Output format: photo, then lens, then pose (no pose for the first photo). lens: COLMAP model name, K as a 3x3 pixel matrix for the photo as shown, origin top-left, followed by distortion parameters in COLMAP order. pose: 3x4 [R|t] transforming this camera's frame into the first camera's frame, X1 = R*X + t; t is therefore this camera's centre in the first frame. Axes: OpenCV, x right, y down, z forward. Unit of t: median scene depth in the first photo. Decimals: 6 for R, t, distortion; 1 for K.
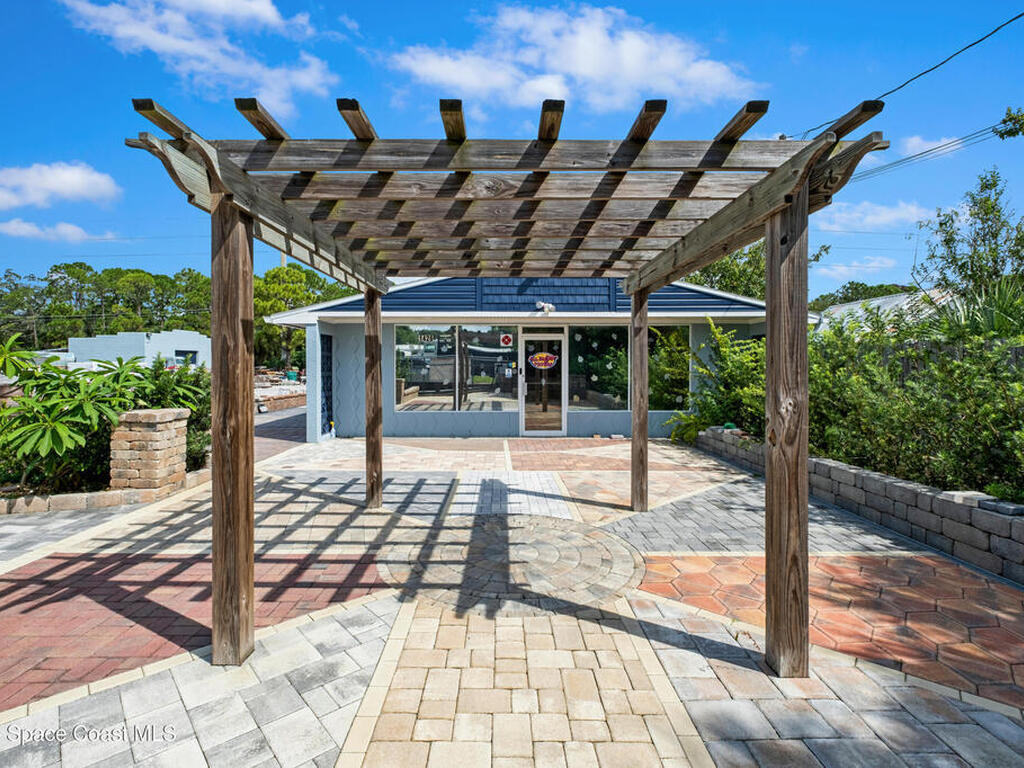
lens RADIAL K [[501.2, 0, 506.4], [0, 501.2, 379.4], [0, 0, 1]] dist [-0.001978, -0.001559]
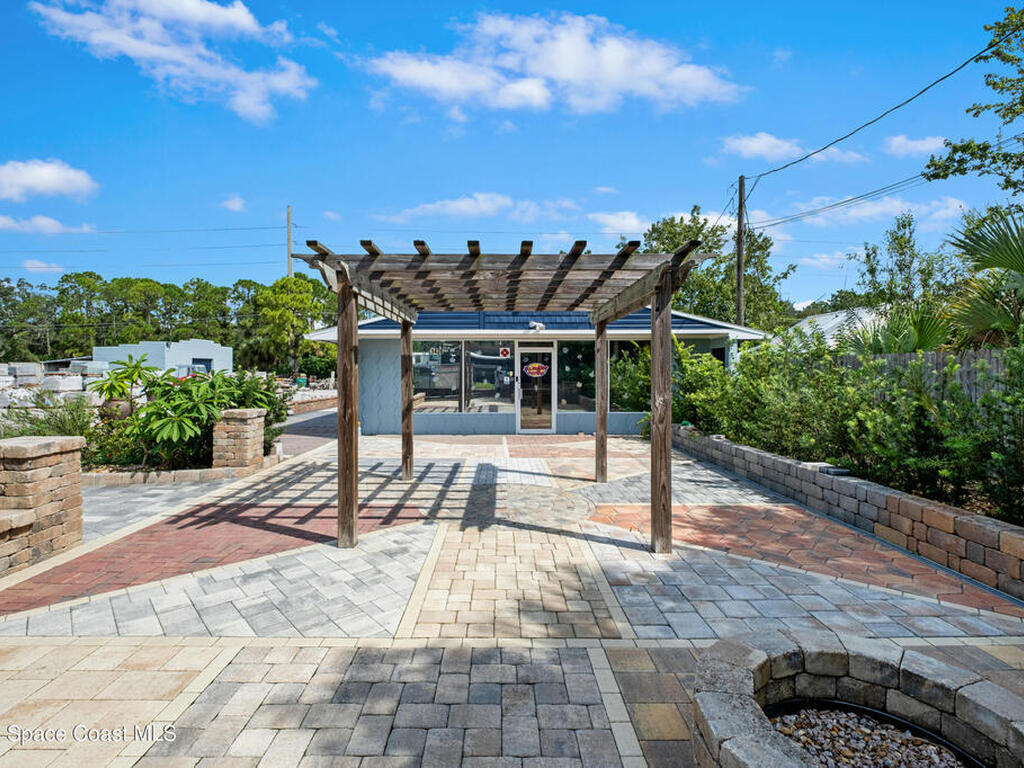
lens RADIAL K [[501.2, 0, 506.4], [0, 501.2, 379.4], [0, 0, 1]] dist [-0.001978, -0.001559]
pose [[0.999999, -0.001273, 0.000911, 0.003522], [0.001283, 0.999928, -0.011961, -0.001708], [-0.000895, 0.011962, 0.999928, -0.243020]]
